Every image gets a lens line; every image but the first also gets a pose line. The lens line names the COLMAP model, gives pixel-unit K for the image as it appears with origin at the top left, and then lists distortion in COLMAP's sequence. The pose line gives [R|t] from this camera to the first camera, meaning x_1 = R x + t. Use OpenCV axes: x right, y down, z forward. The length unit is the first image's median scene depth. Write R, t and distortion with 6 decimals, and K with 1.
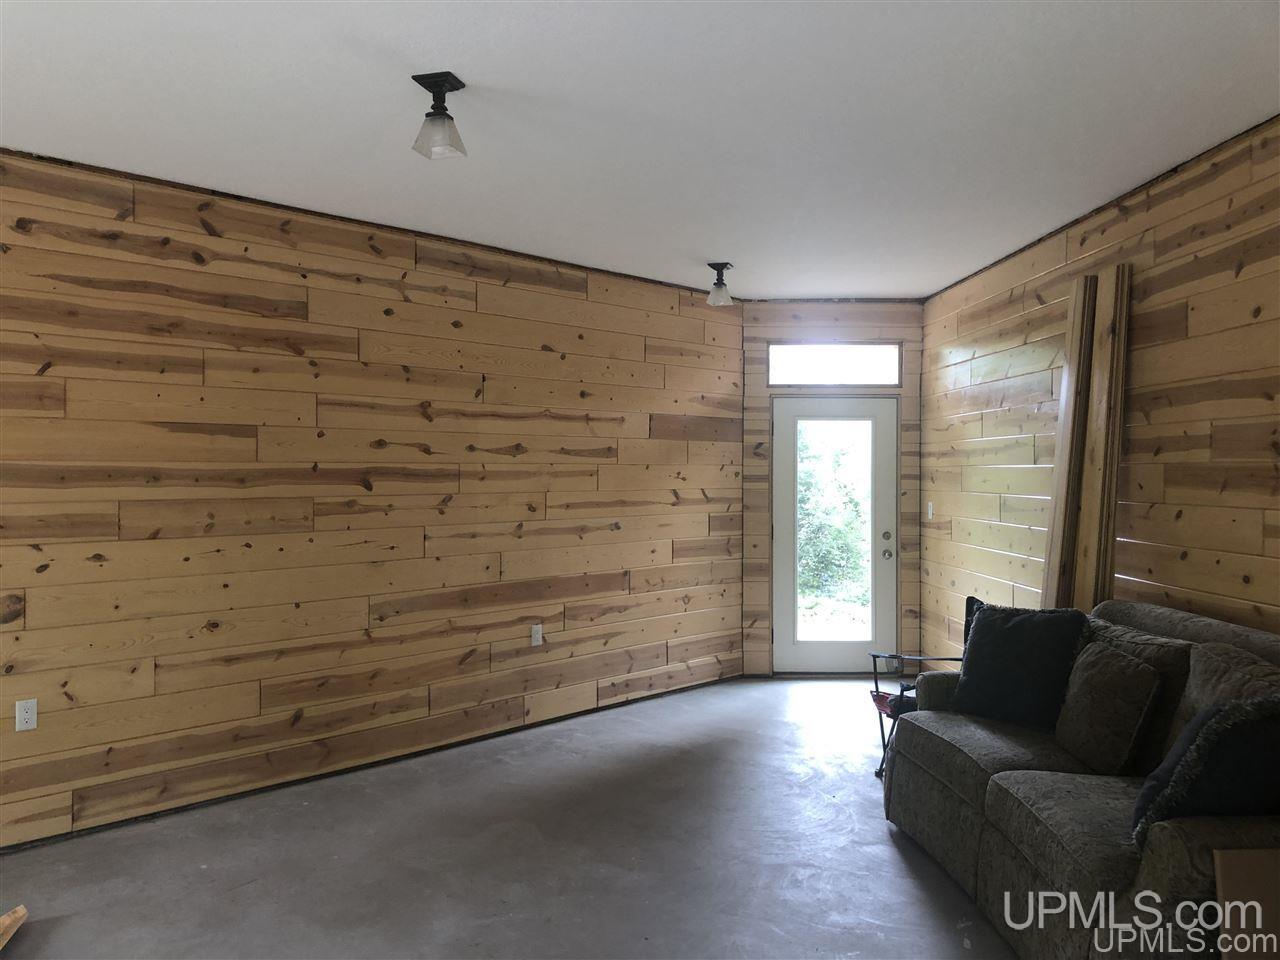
lens RADIAL K [[1051.1, 0, 638.2], [0, 1051.1, 481.3], [0, 0, 1]] dist [0.043920, -0.040229]
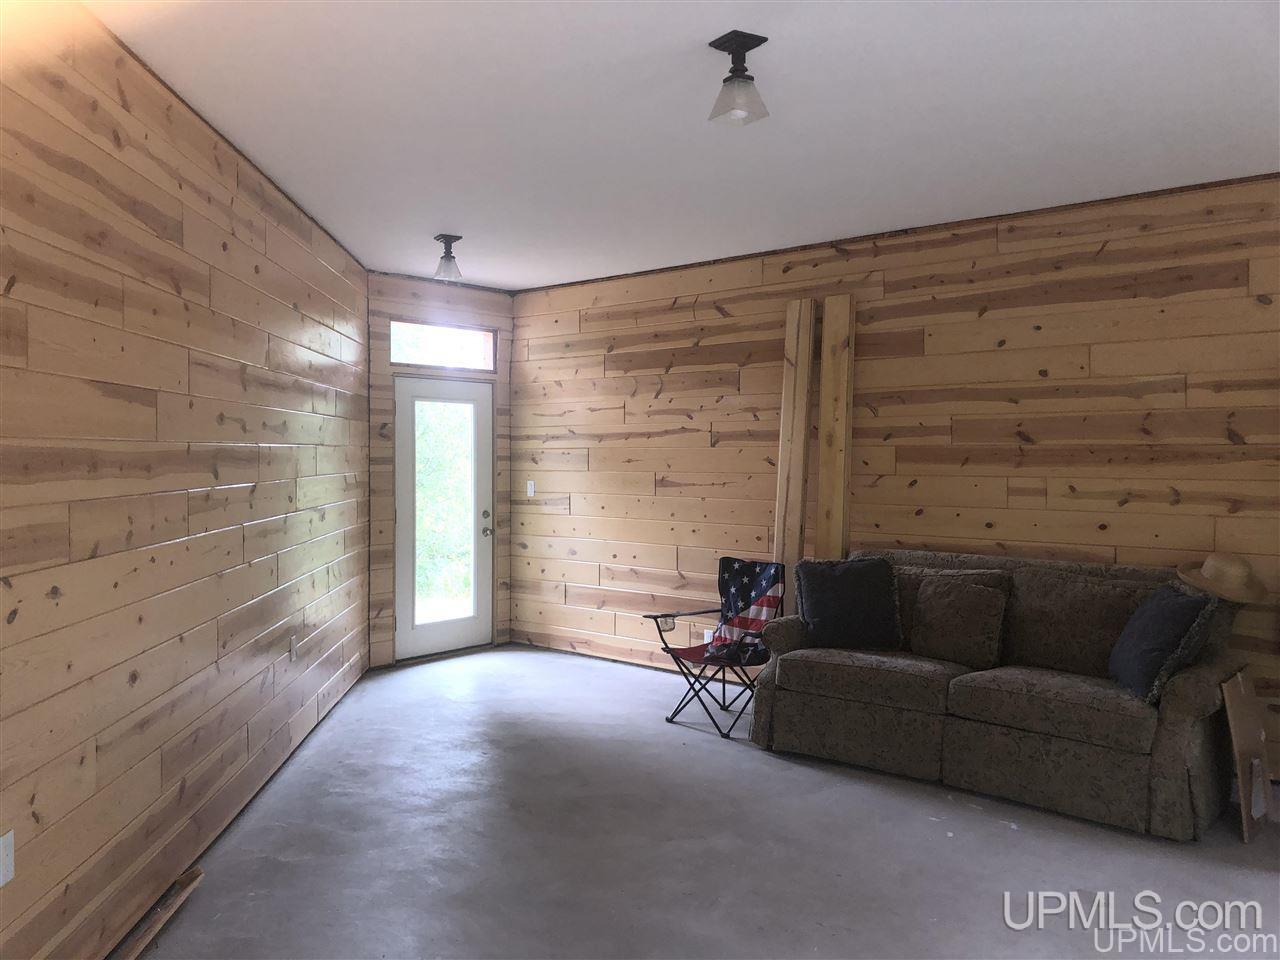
lens RADIAL K [[1051.1, 0, 610.6], [0, 1051.1, 486.6], [0, 0, 1]] dist [0.043920, -0.040229]
pose [[0.692595, -0.026401, 0.720843, -0.436897], [0.010147, 0.999588, 0.026860, -0.002742], [-0.721255, -0.011289, 0.692577, 0.191494]]
